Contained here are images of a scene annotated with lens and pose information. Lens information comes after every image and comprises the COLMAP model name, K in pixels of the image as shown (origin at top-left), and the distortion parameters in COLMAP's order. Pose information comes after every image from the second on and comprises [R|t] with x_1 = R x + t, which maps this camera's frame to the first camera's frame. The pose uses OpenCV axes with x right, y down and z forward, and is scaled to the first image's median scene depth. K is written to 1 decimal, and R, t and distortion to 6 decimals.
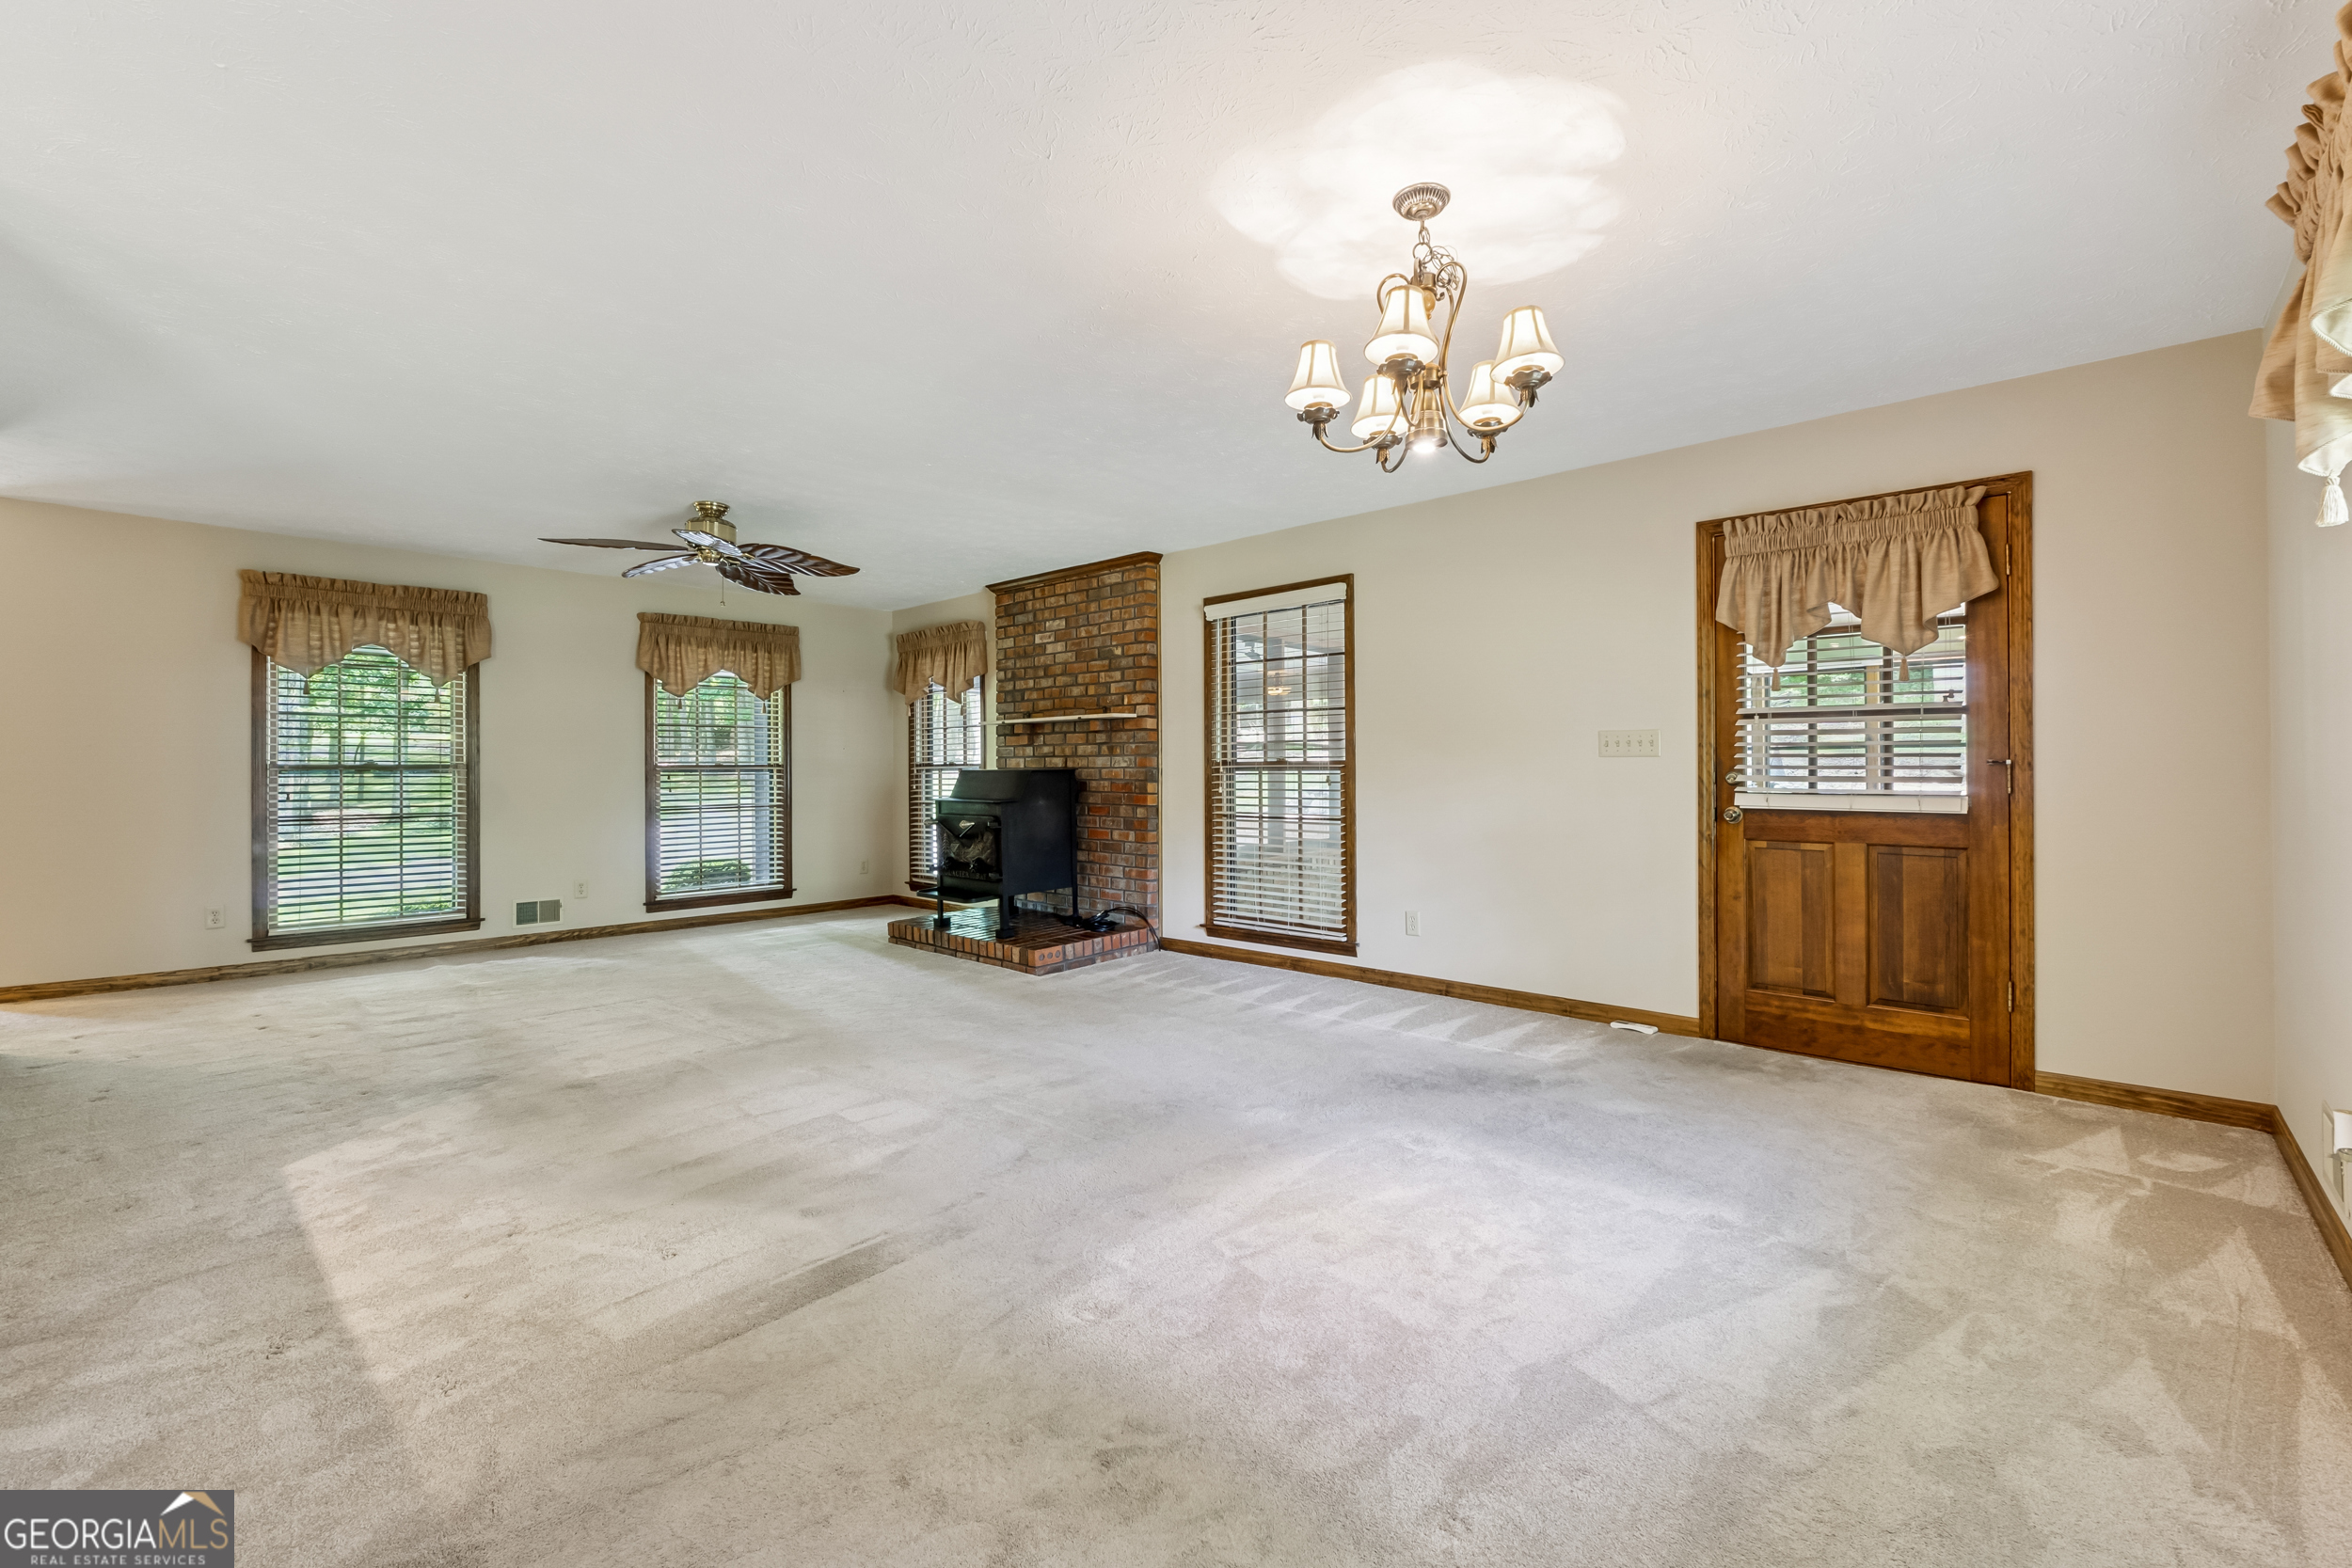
lens RADIAL K [[989.2, 0, 1173.6], [0, 989.2, 766.5], [0, 0, 1]] dist [-0.007358, 0.000272]
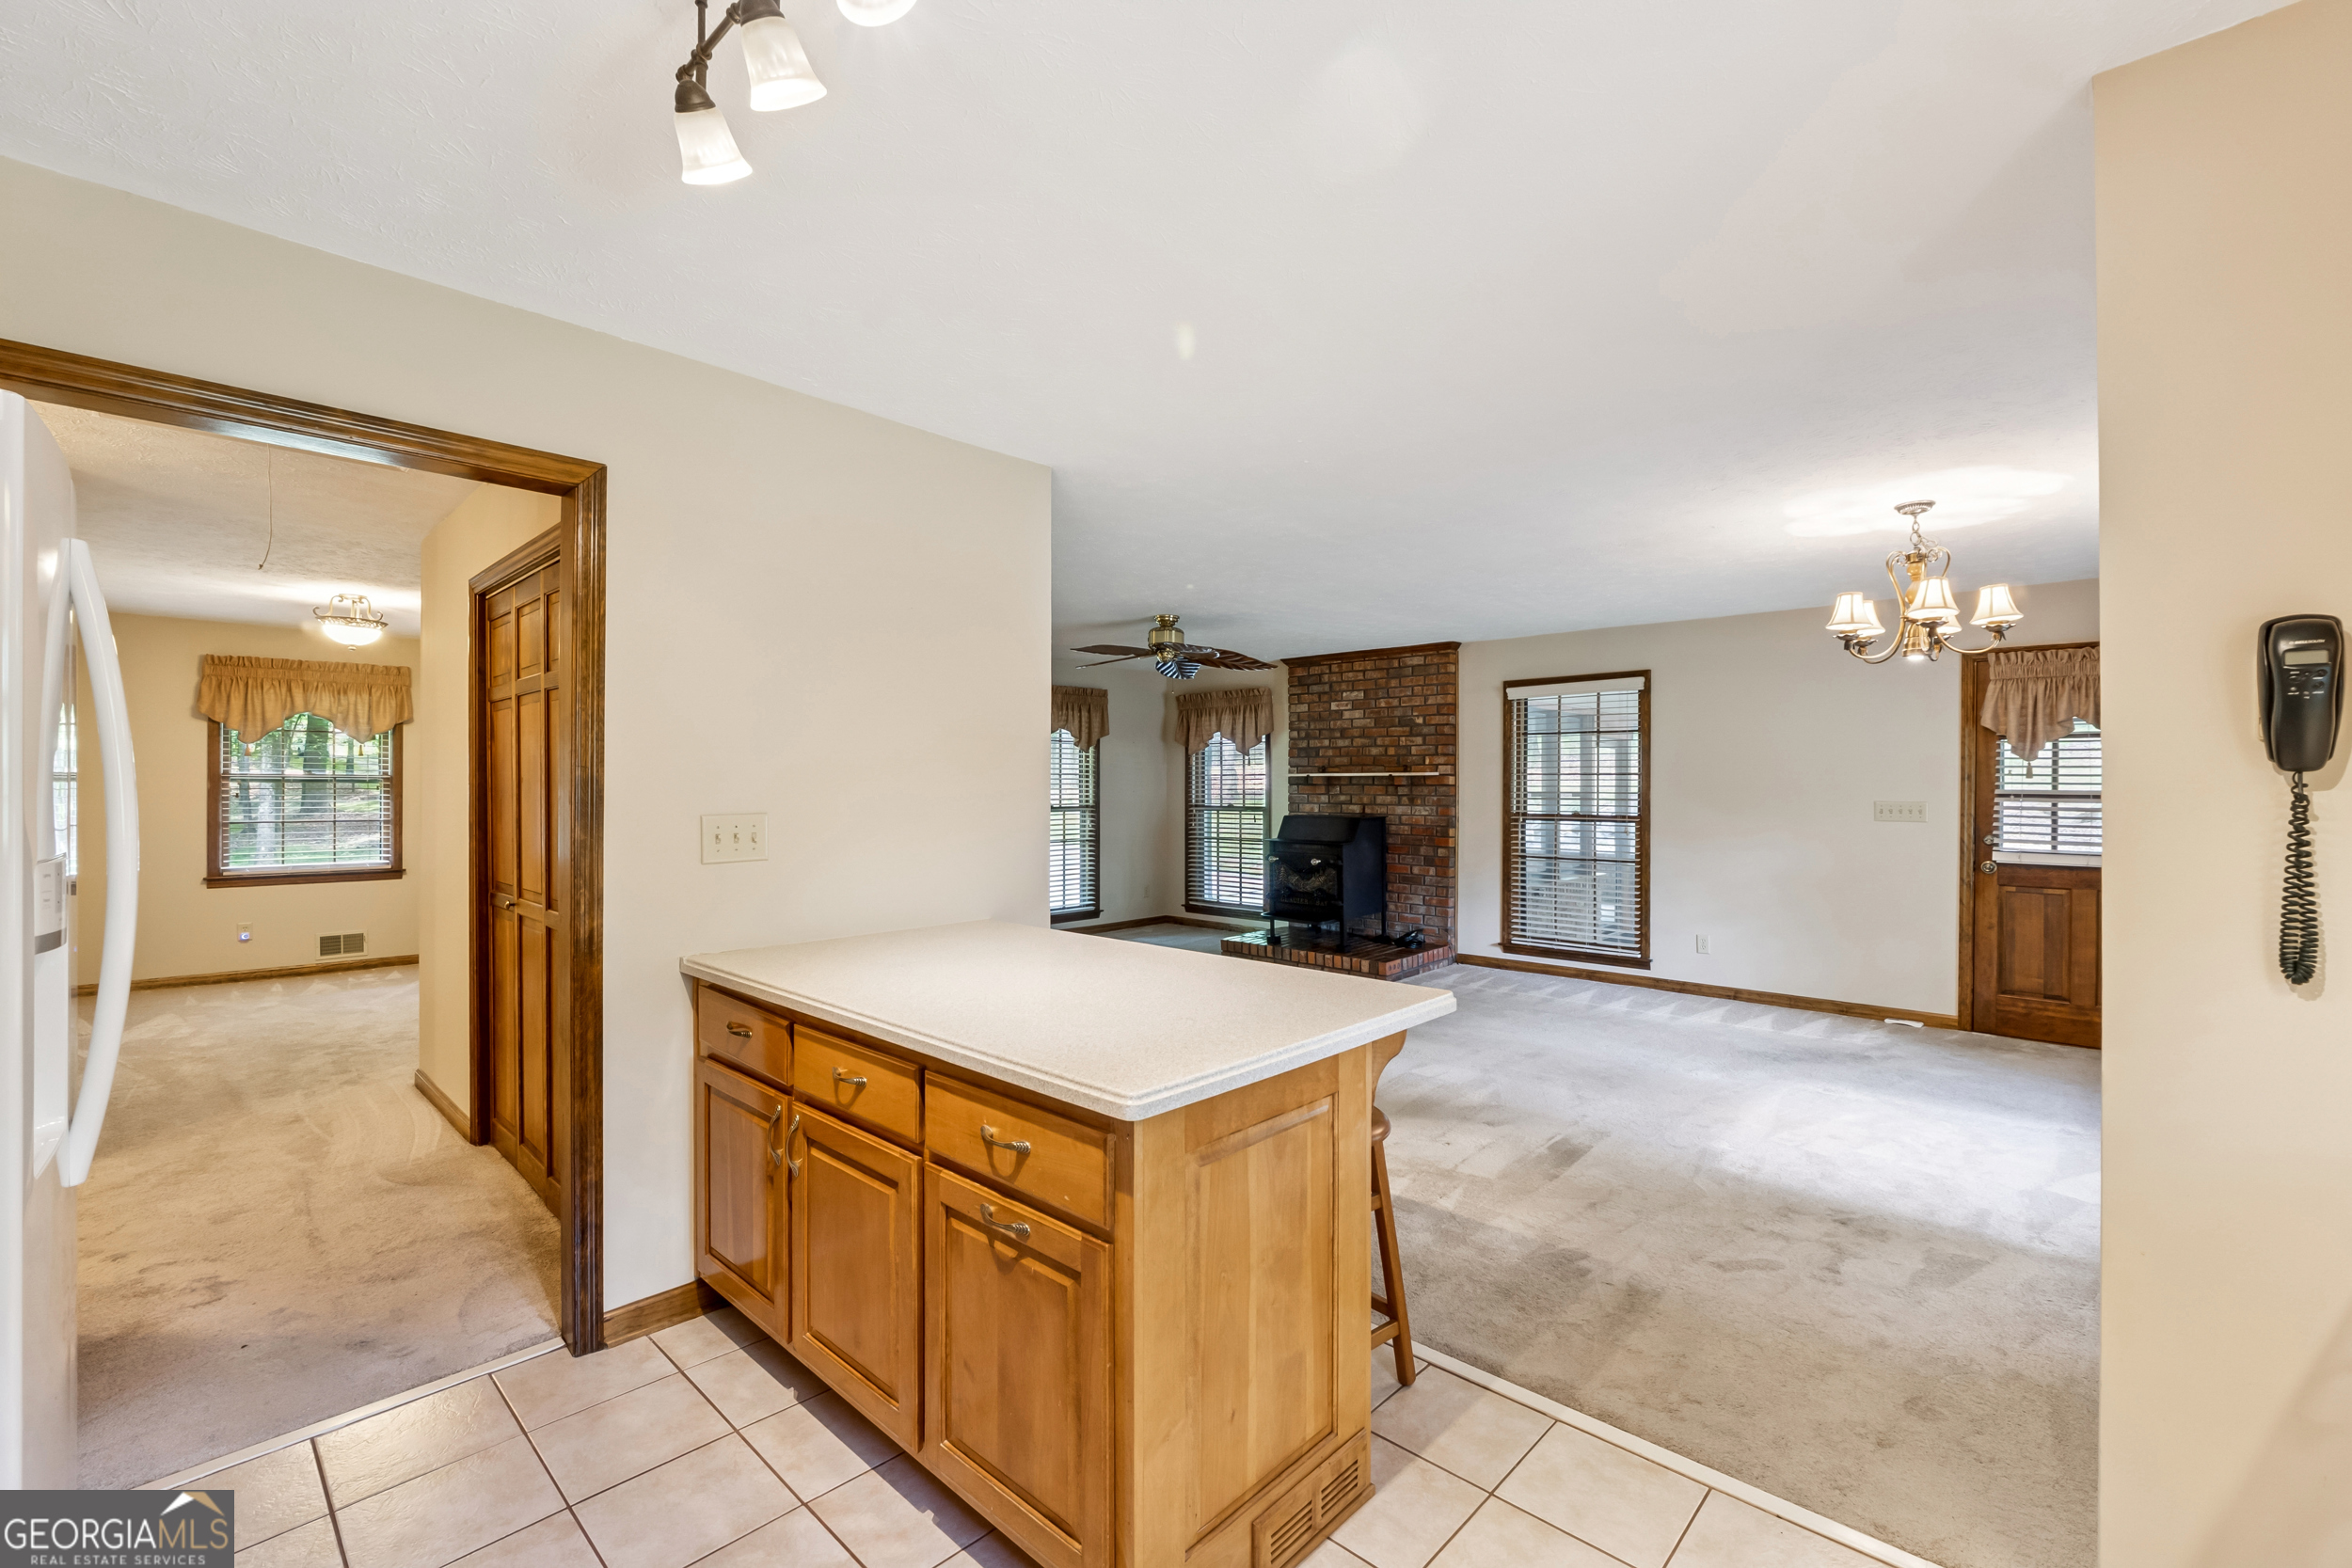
lens RADIAL K [[989.2, 0, 1189.0], [0, 989.2, 794.3], [0, 0, 1]] dist [-0.007358, 0.000272]
pose [[0.999947, 0.008641, -0.005563, -0.440571], [-0.008581, 0.999905, 0.010818, -0.047008], [0.005656, -0.010770, 0.999926, -0.303123]]
